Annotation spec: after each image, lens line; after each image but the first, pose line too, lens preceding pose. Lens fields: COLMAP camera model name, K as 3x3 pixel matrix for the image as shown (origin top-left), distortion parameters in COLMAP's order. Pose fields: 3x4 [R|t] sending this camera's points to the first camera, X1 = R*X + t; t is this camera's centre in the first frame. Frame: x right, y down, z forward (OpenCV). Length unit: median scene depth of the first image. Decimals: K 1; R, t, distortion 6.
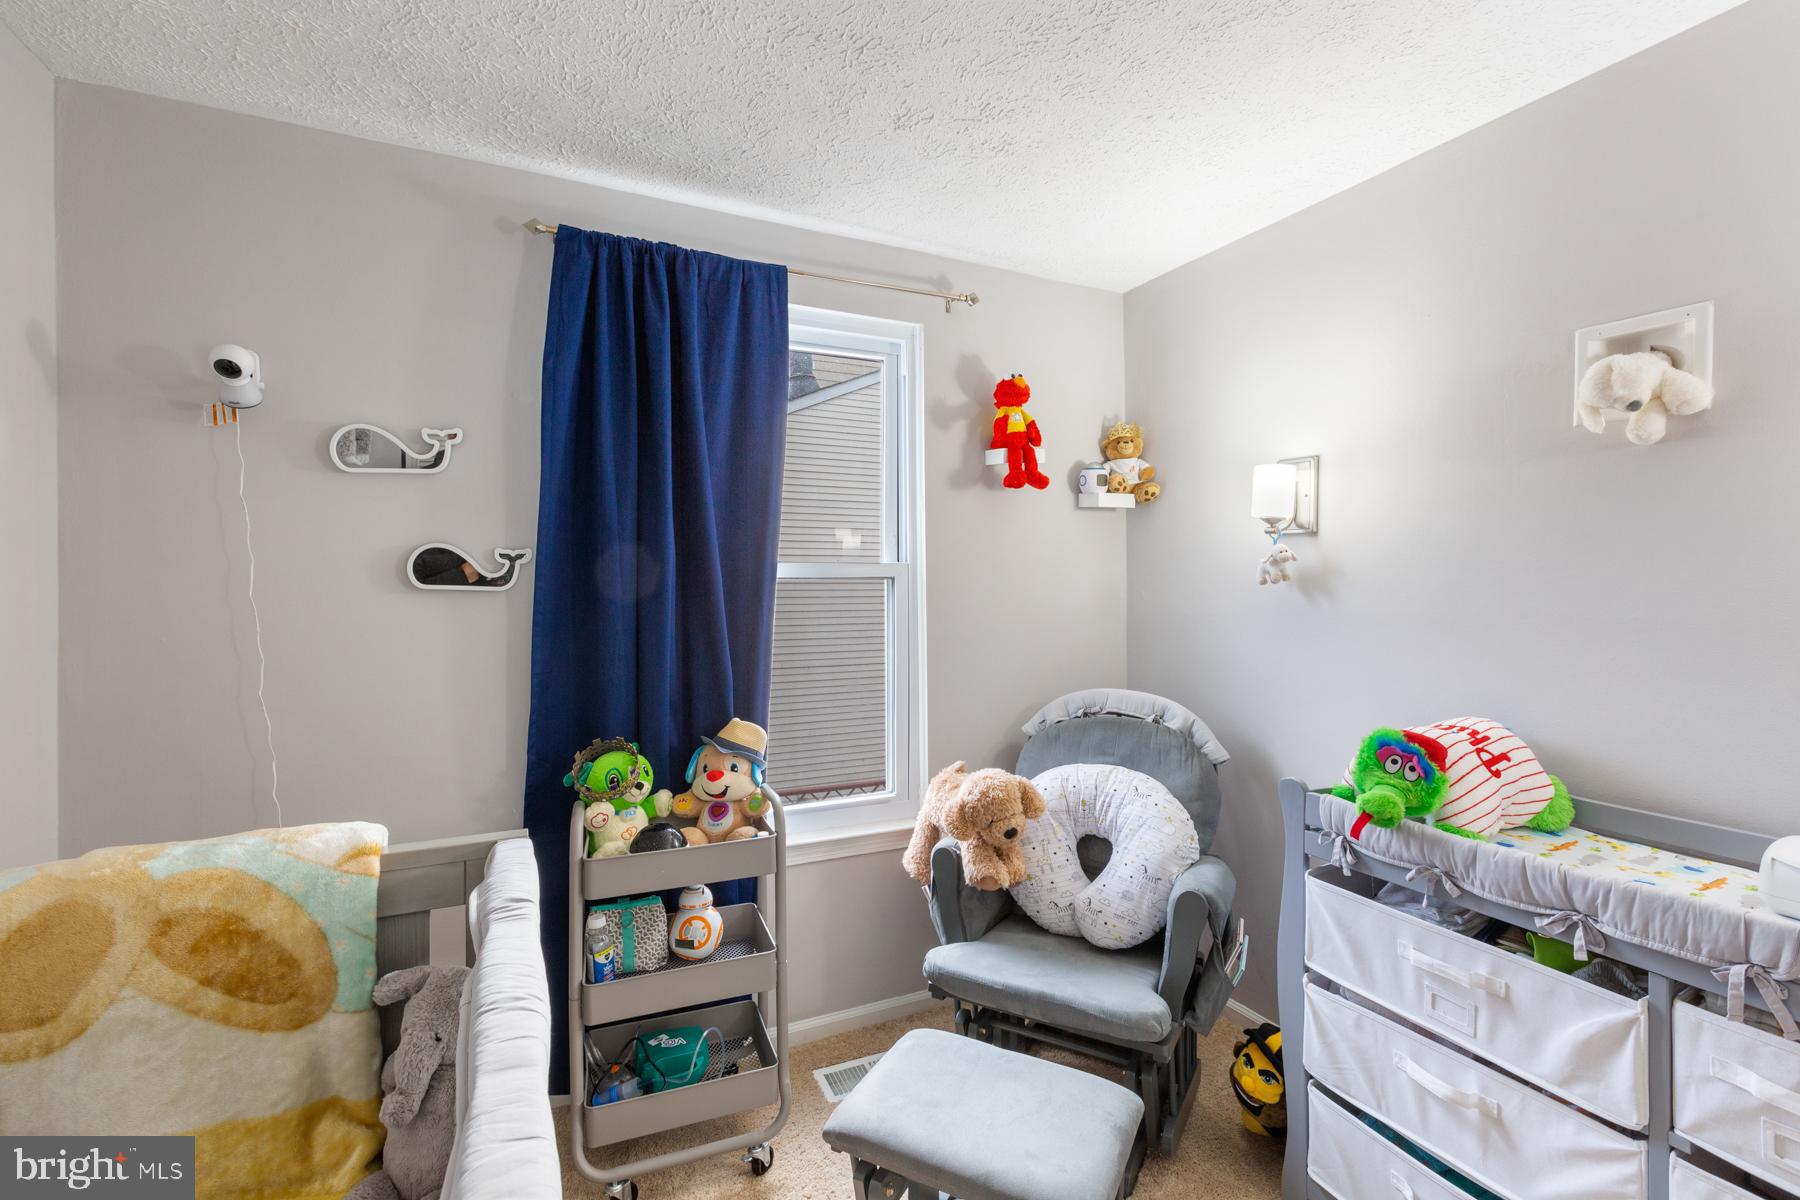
lens RADIAL K [[803.9, 0, 906.8], [0, 803.9, 579.1], [0, 0, 1]] dist [-0.001040, -0.000052]
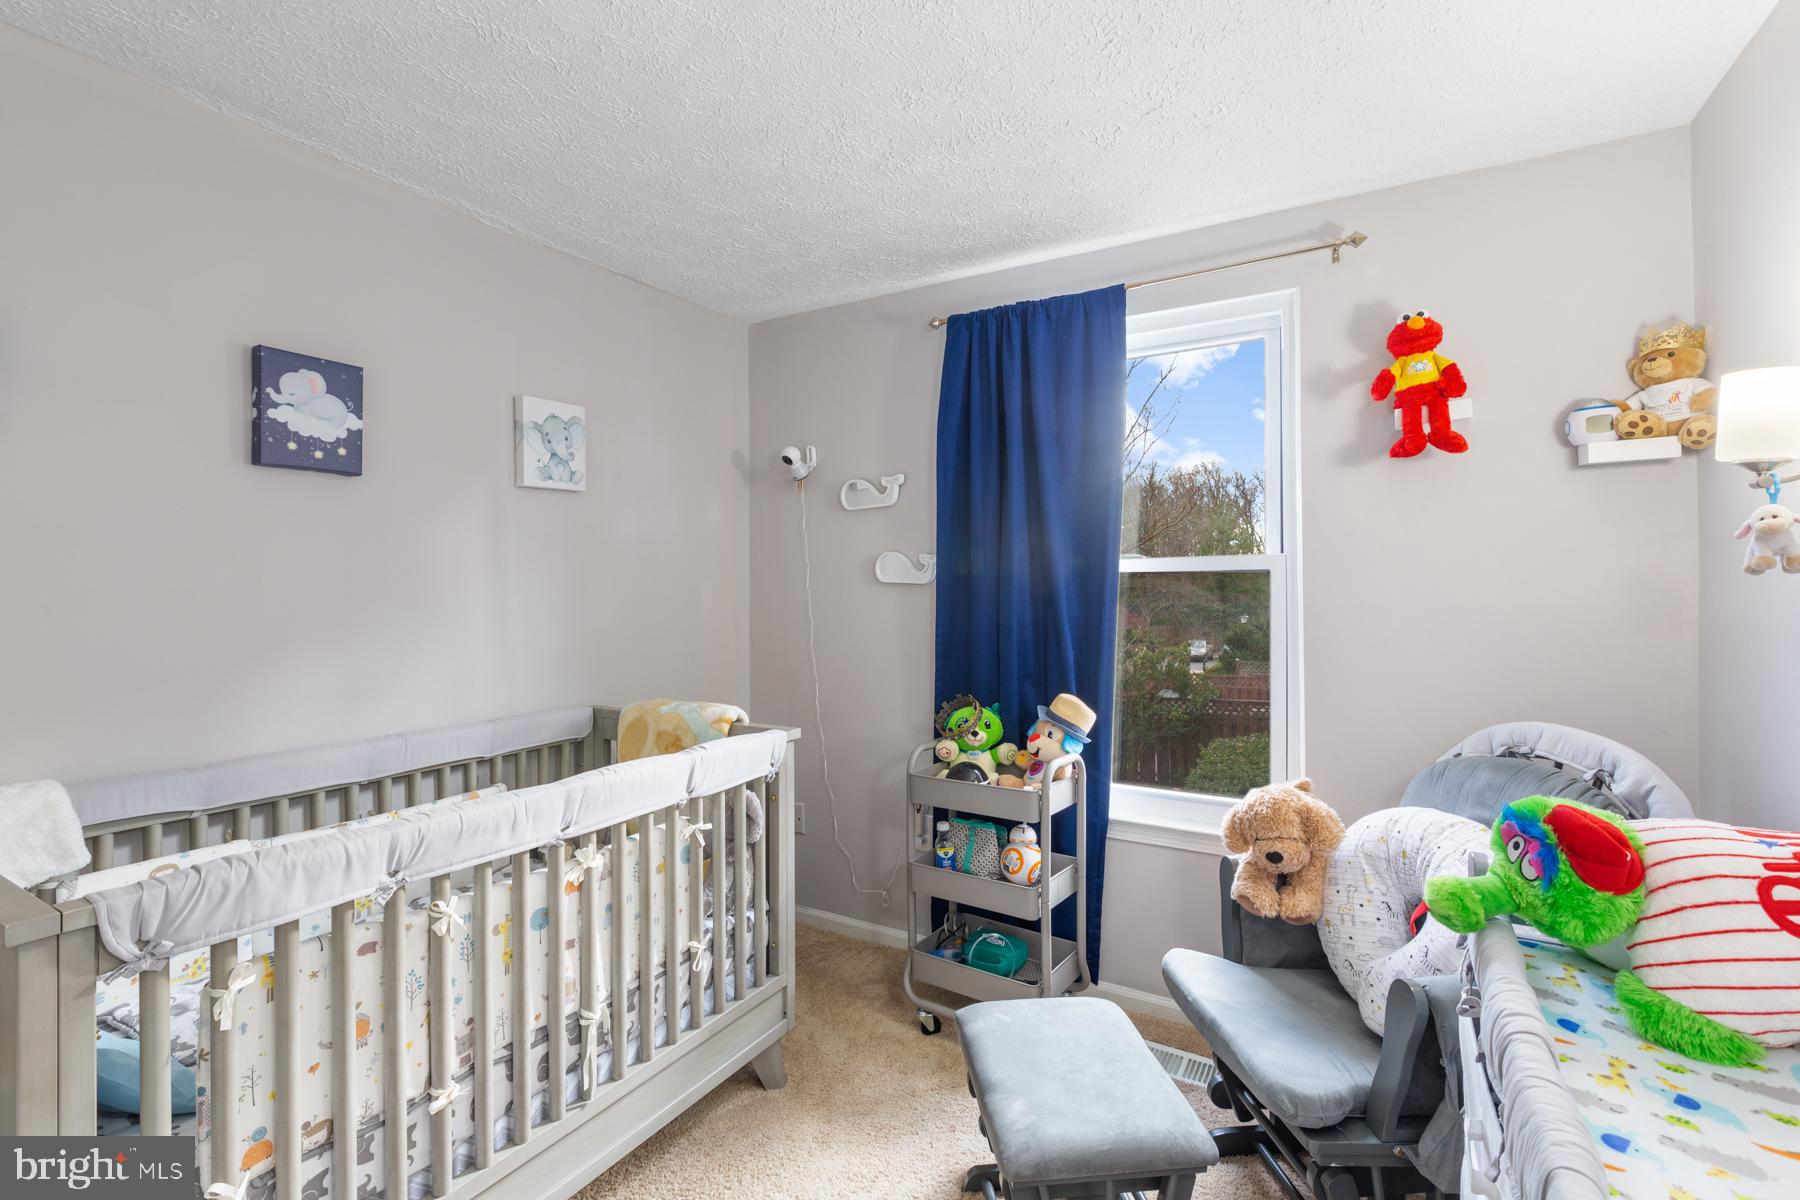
lens RADIAL K [[803.9, 0, 906.8], [0, 803.9, 579.1], [0, 0, 1]] dist [-0.001040, -0.000052]
pose [[0.560525, -0.004489, -0.828125, 0.576671], [0.009063, 0.999959, 0.000713, 0.004090], [0.828088, -0.007905, 0.560543, 0.152084]]
